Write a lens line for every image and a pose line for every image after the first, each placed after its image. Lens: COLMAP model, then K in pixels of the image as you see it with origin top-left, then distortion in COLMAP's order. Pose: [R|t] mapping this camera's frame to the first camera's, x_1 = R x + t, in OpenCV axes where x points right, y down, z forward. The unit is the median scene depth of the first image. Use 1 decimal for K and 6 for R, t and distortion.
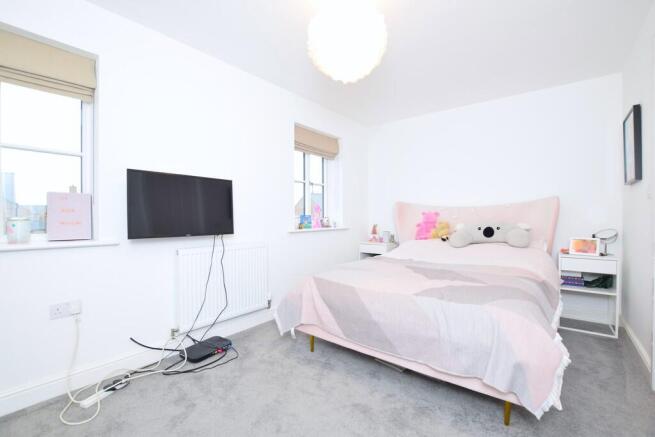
lens RADIAL K [[290.6, 0, 325.7], [0, 290.6, 218.7], [0, 0, 1]] dist [-0.000212, -0.000077]
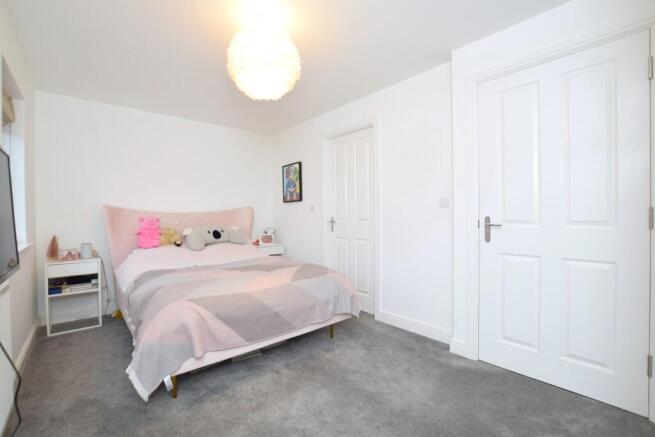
lens RADIAL K [[290.6, 0, 325.5], [0, 290.6, 218.0], [0, 0, 1]] dist [-0.000212, -0.000077]
pose [[0.197048, -0.008702, 0.980355, -0.783136], [0.021911, 0.999750, 0.004470, -0.026106], [-0.980149, 0.020600, 0.197189, 0.463180]]
